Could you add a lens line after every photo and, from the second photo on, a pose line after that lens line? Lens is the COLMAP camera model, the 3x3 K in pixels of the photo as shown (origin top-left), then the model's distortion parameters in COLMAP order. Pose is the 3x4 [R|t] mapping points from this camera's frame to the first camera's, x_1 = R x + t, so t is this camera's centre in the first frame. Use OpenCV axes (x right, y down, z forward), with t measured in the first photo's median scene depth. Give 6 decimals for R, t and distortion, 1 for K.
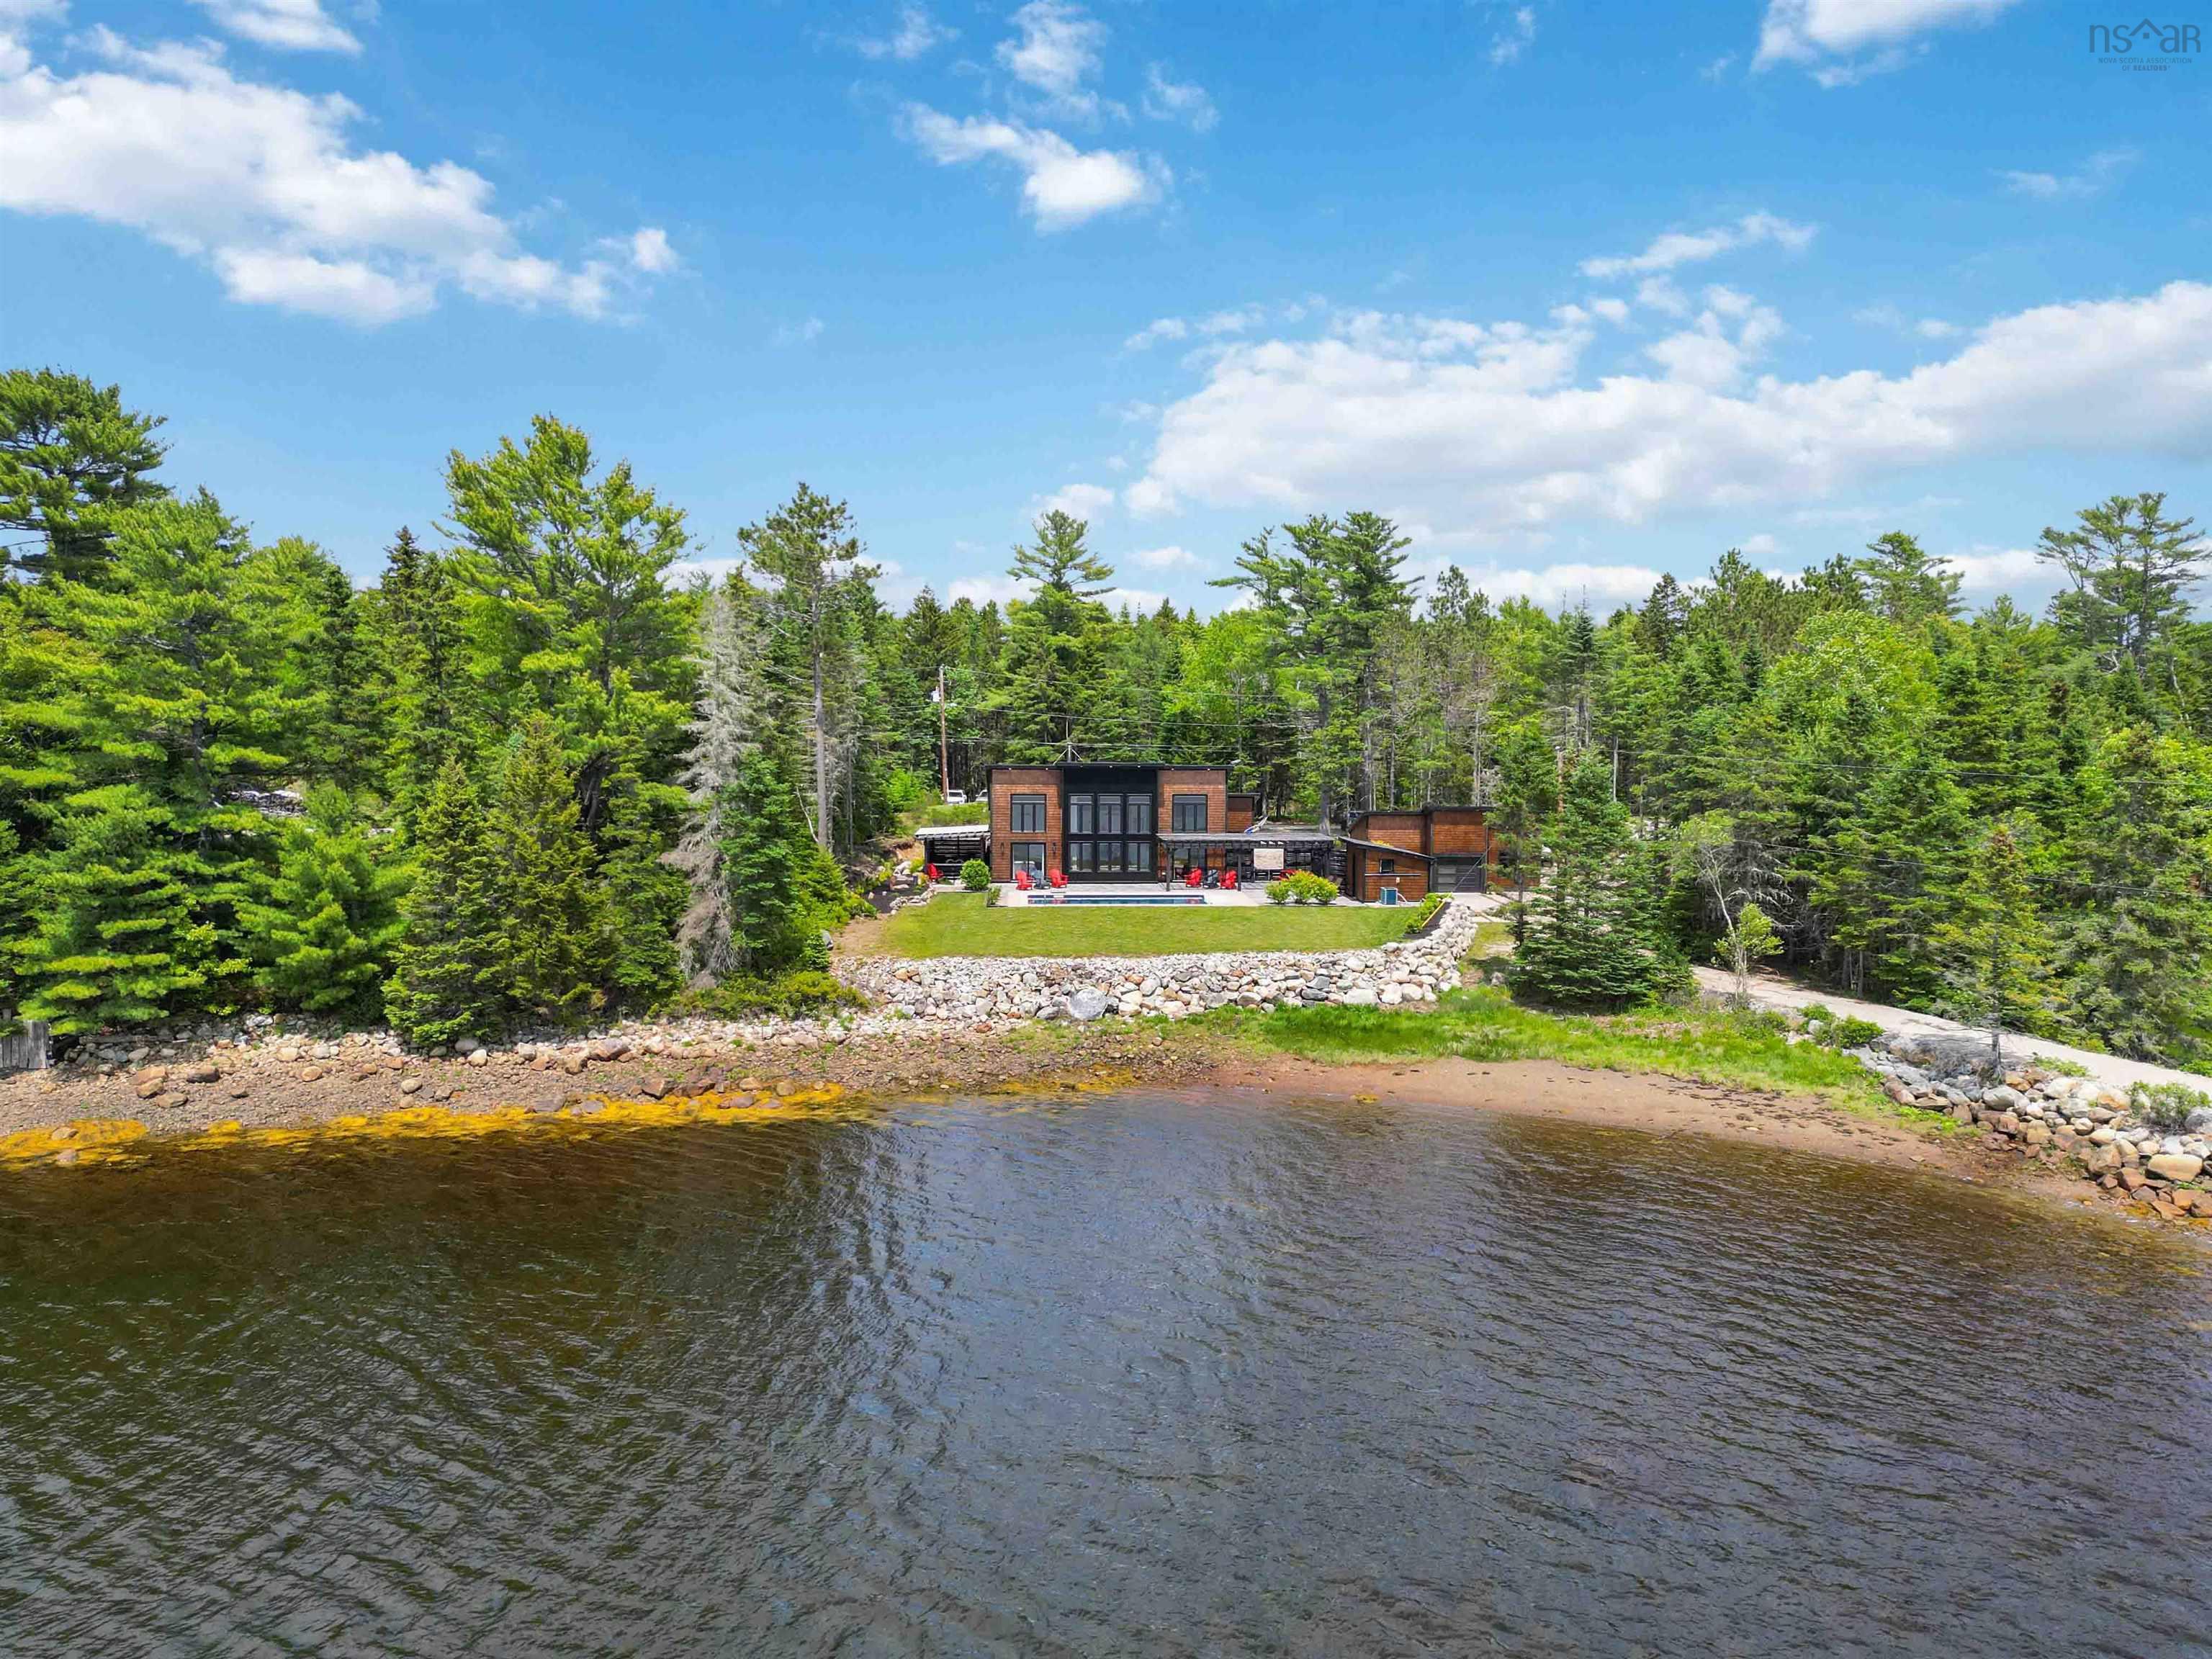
lens RADIAL K [[1554.9, 0, 1106.0], [0, 1554.9, 829.5], [0, 0, 1]] dist [0.078019, -0.091945]
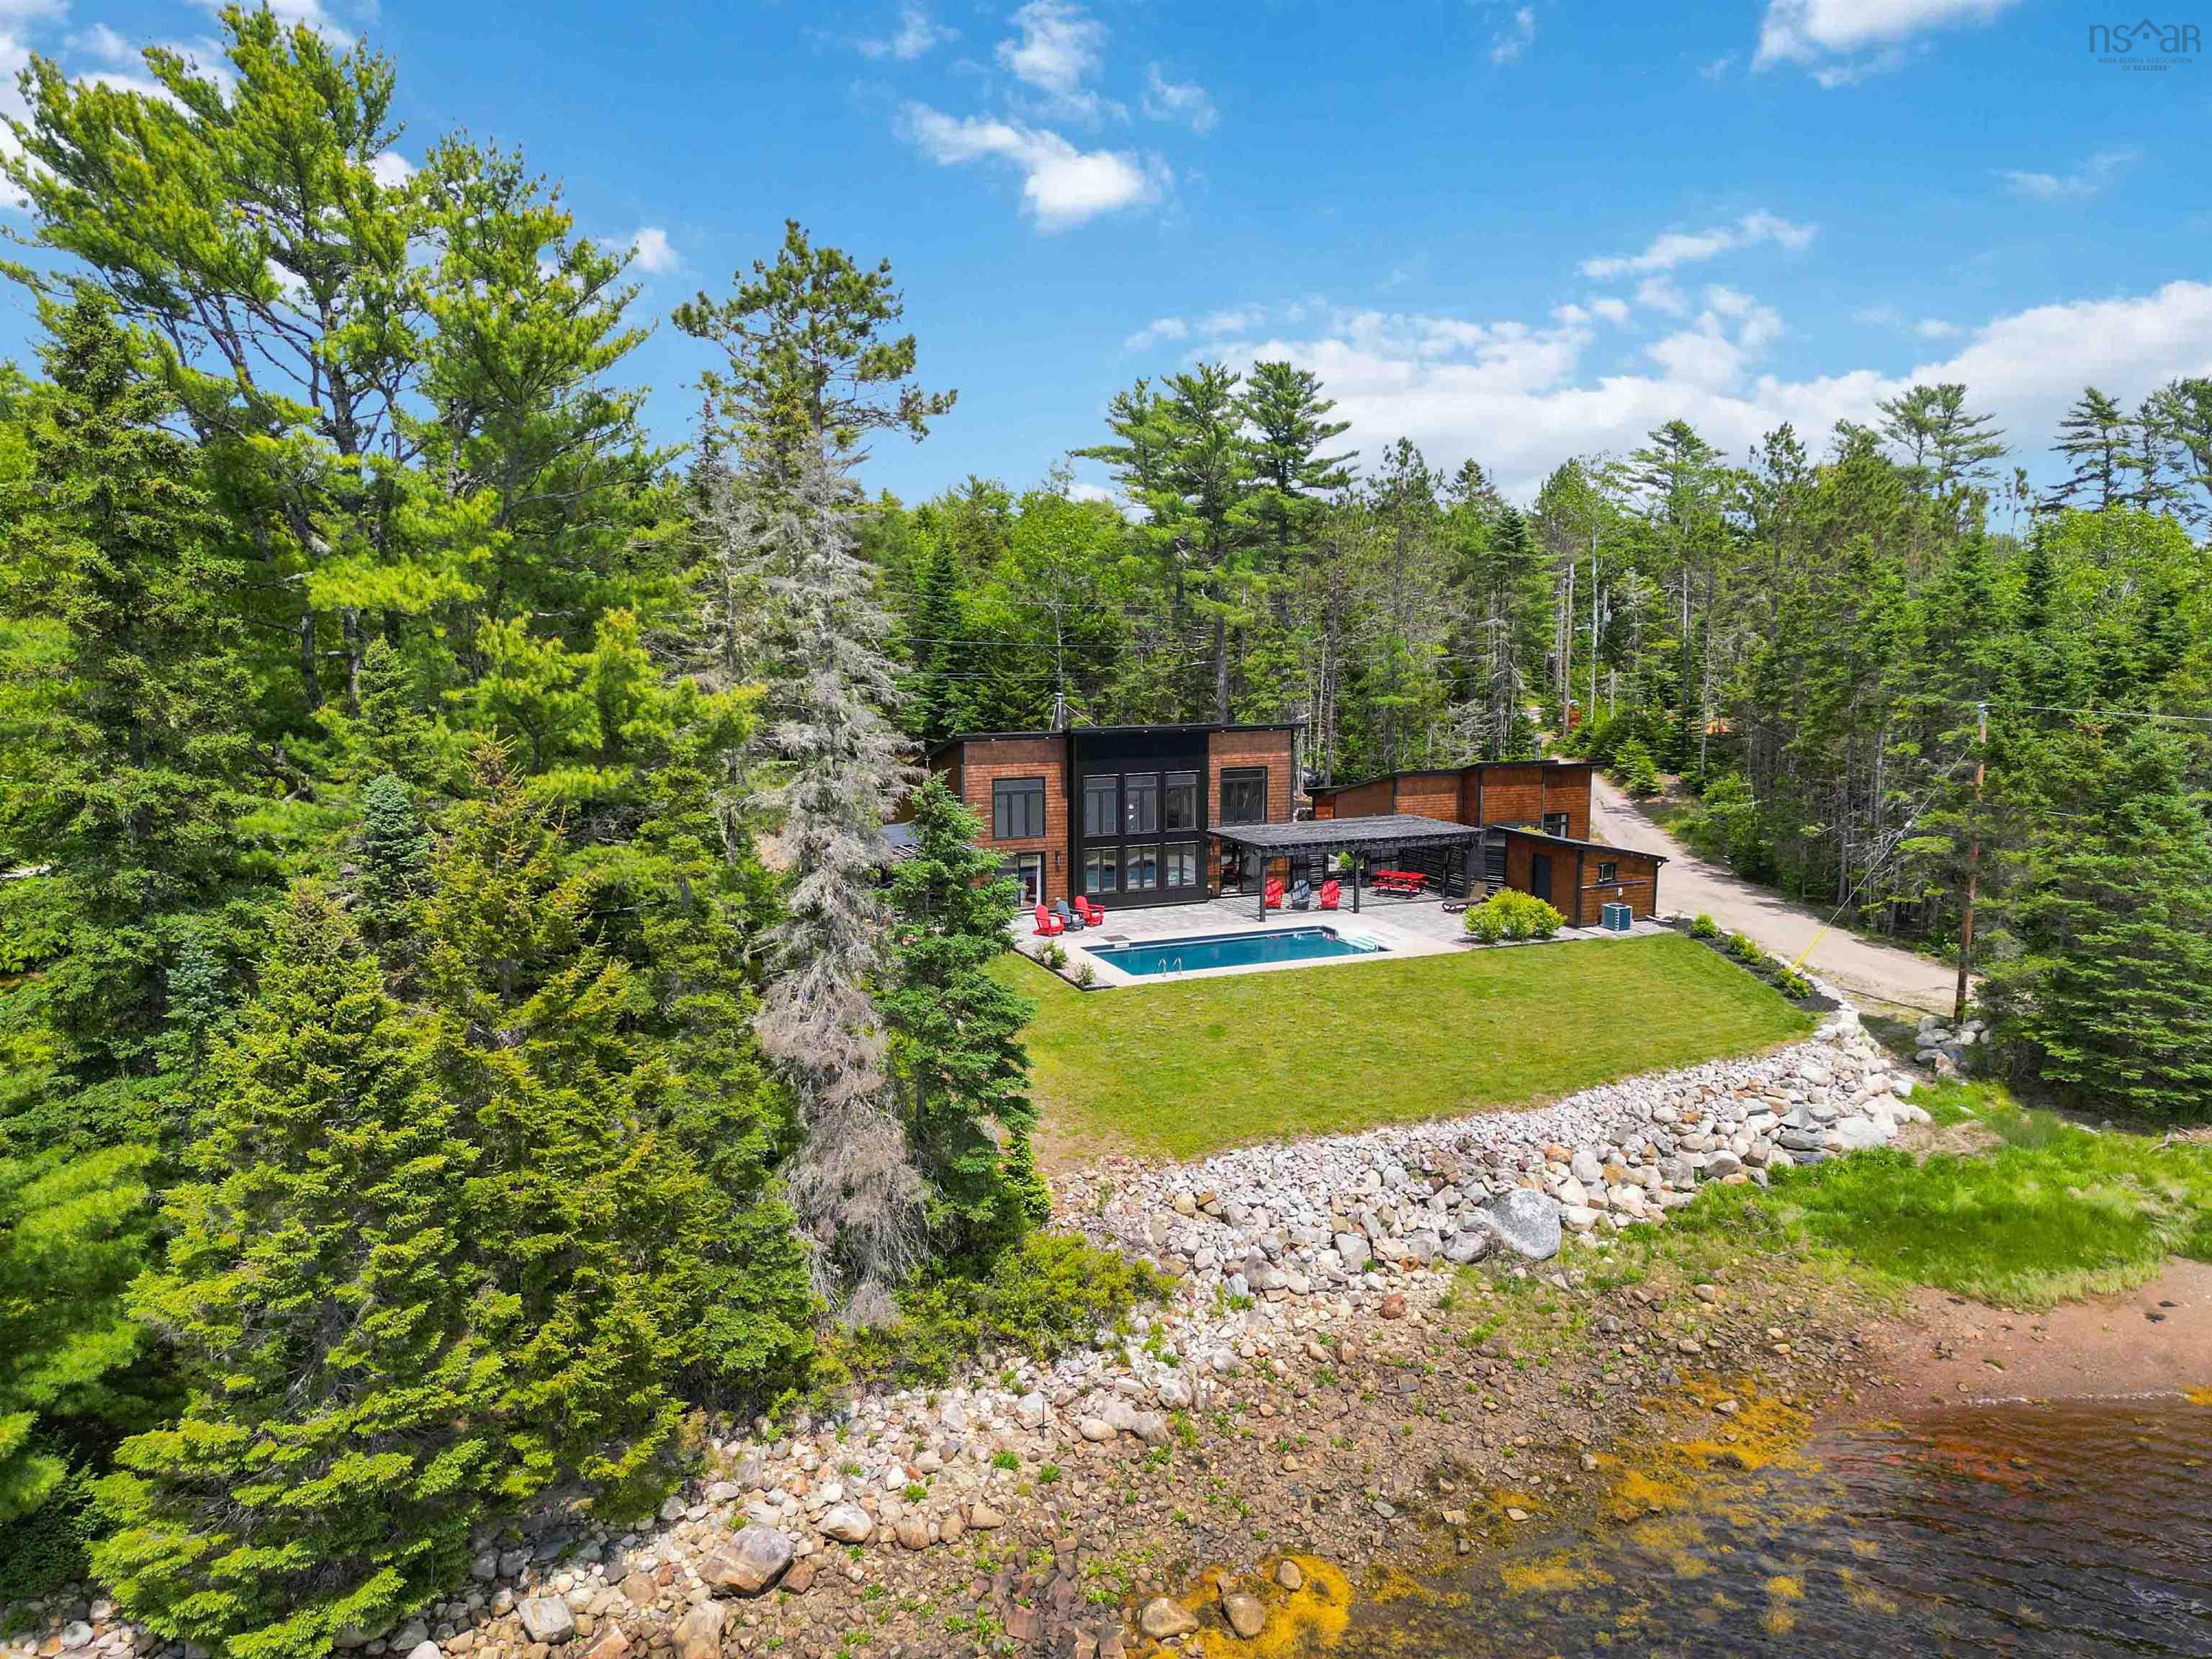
lens RADIAL K [[1554.9, 0, 1106.0], [0, 1554.9, 829.5], [0, 0, 1]] dist [0.078019, -0.091945]
pose [[0.940704, -0.053887, 0.334921, -0.230856], [0.029796, 0.996612, 0.076662, -0.049404], [-0.337917, -0.062137, 0.939122, 0.387812]]
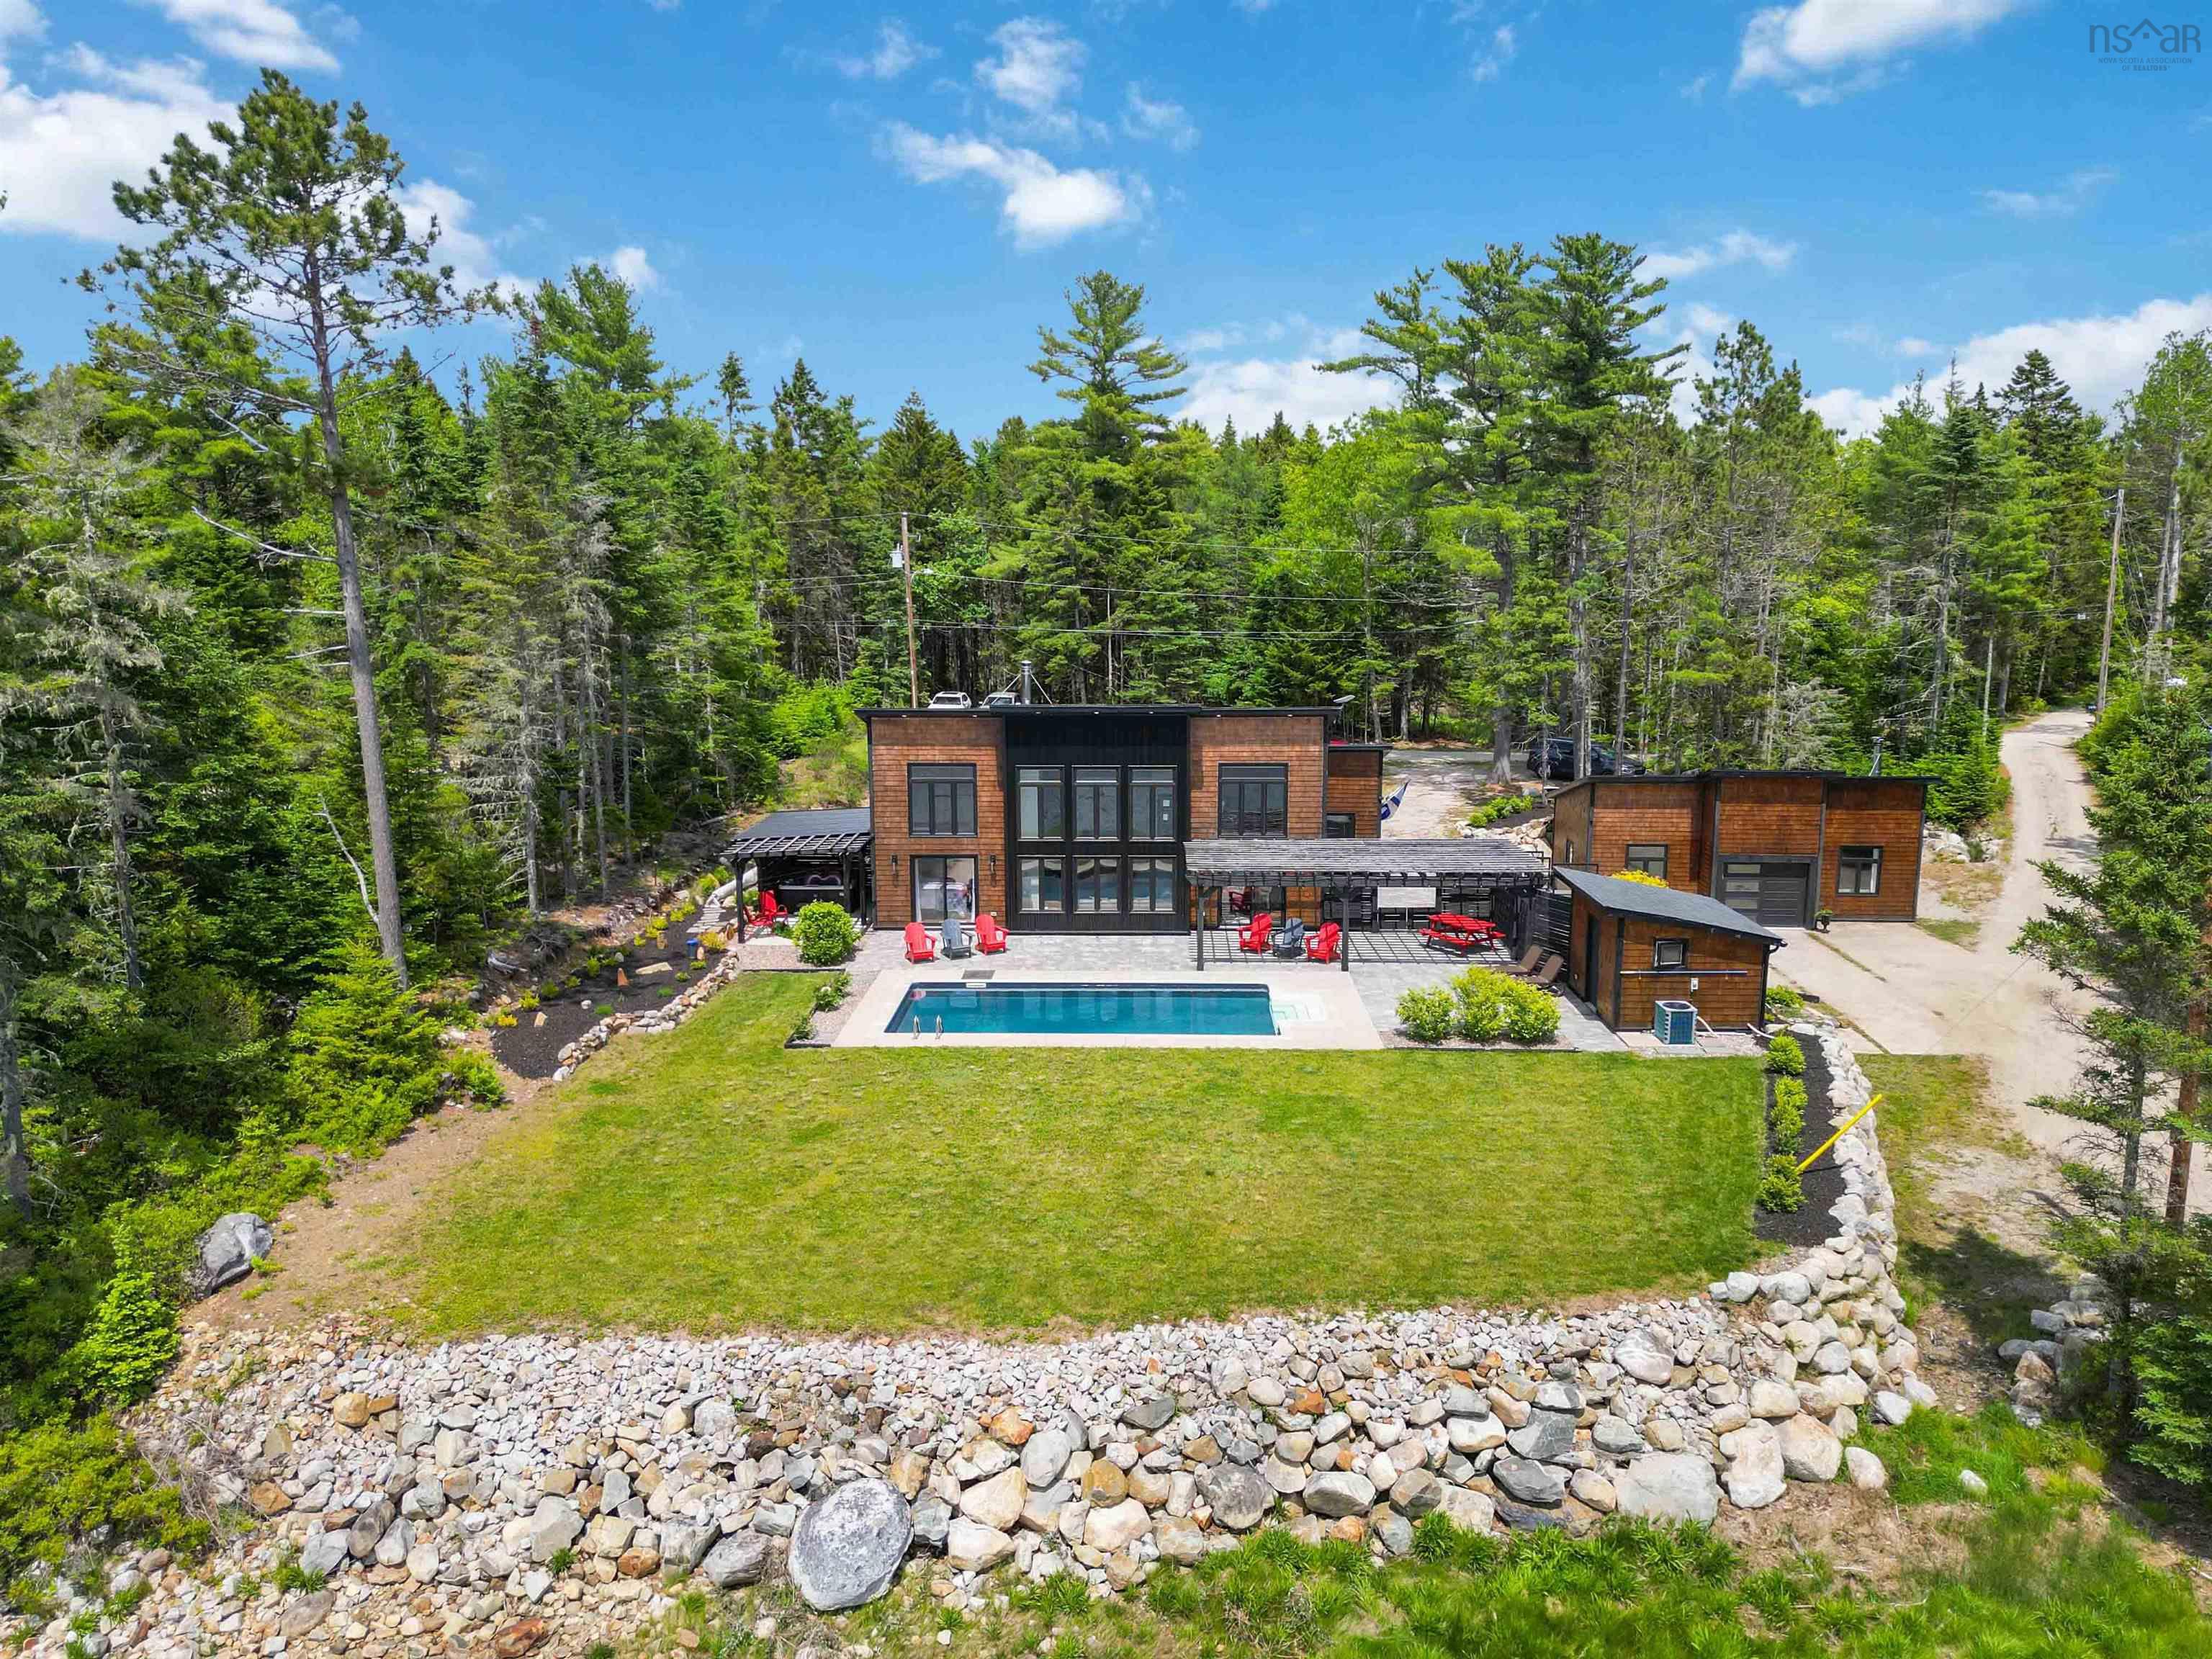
lens RADIAL K [[1554.9, 0, 1106.0], [0, 1554.9, 829.5], [0, 0, 1]] dist [0.078019, -0.091945]
pose [[0.995969, 0.005848, -0.089505, 0.051693], [0.003169, 0.994955, 0.100268, -0.052942], [0.089640, -0.100147, 0.990926, 0.484663]]
